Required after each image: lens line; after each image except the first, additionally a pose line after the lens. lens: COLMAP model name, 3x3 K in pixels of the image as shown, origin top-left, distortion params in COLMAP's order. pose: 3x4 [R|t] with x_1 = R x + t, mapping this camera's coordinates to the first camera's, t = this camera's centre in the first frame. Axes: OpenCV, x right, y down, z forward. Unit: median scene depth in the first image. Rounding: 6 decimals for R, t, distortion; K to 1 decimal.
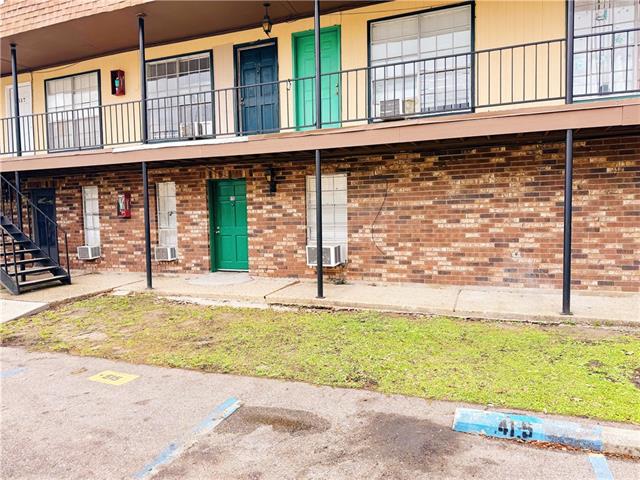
lens RADIAL K [[444.7, 0, 320.0], [0, 444.7, 240.0], [0, 0, 1]] dist [0.123953, -0.191789]
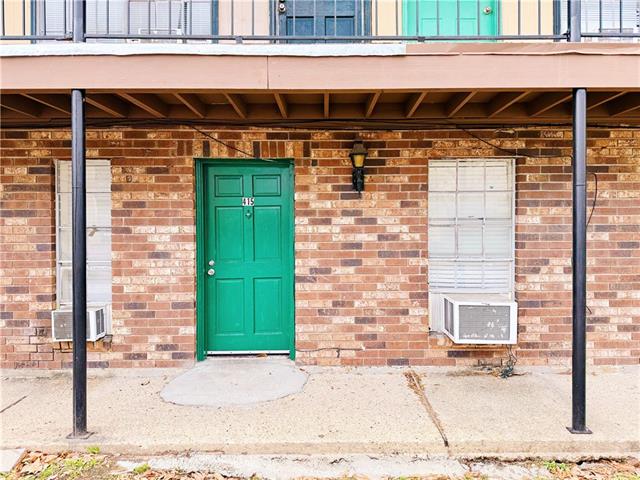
lens RADIAL K [[444.7, 0, 320.0], [0, 444.7, 240.0], [0, 0, 1]] dist [0.123953, -0.191789]
pose [[0.925860, 0.013943, 0.377610, -0.323784], [0.009307, 0.998174, -0.059678, -0.023946], [-0.377752, 0.058768, 0.924040, 0.559681]]
